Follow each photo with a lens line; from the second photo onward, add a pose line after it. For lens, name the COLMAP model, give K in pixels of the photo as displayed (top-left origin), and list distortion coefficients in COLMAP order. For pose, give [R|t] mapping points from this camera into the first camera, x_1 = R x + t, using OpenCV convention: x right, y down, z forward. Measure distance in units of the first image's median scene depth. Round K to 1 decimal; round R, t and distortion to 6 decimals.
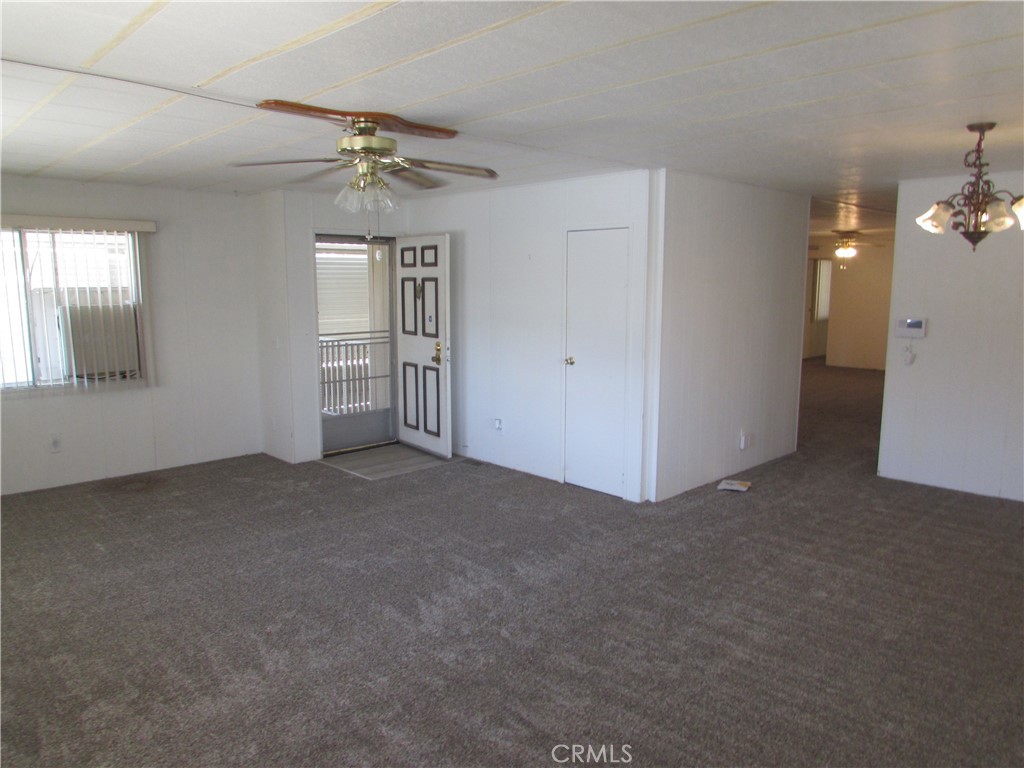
lens RADIAL K [[727.4, 0, 524.8], [0, 727.4, 386.1], [0, 0, 1]] dist [-0.003169, -0.001647]
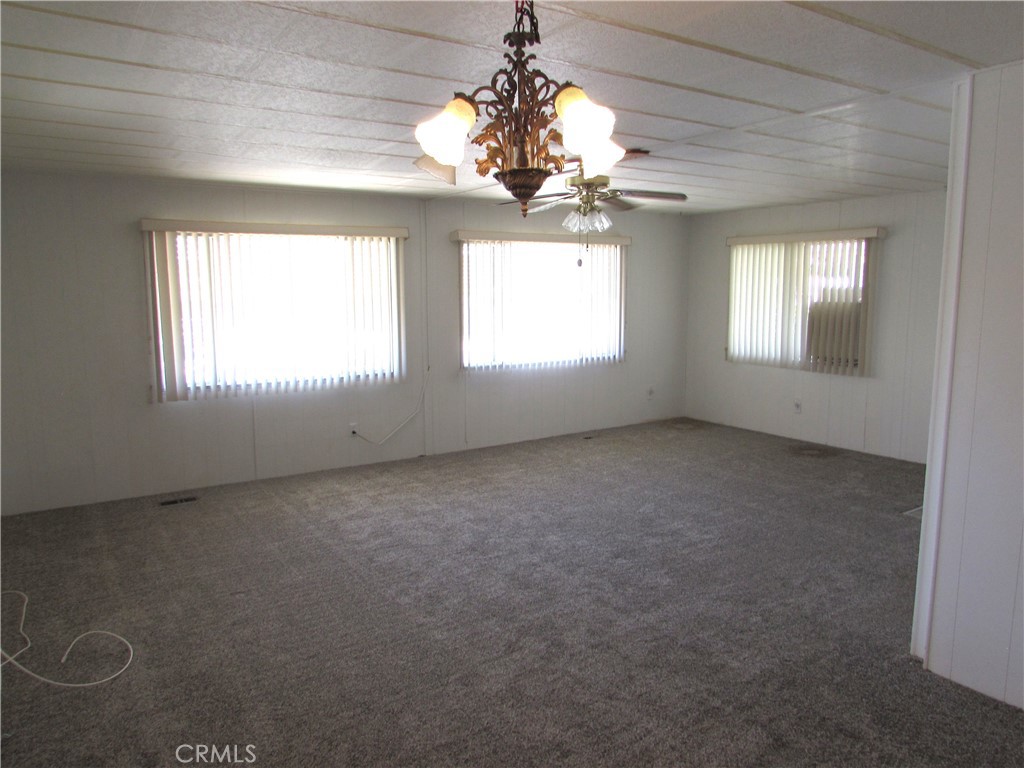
lens RADIAL K [[727.4, 0, 524.8], [0, 727.4, 386.1], [0, 0, 1]] dist [-0.003169, -0.001647]
pose [[-0.165403, 0.135690, -0.976847, 0.722090], [-0.135740, 0.977931, 0.158825, -0.098768], [0.976840, 0.158868, -0.143334, 0.698312]]
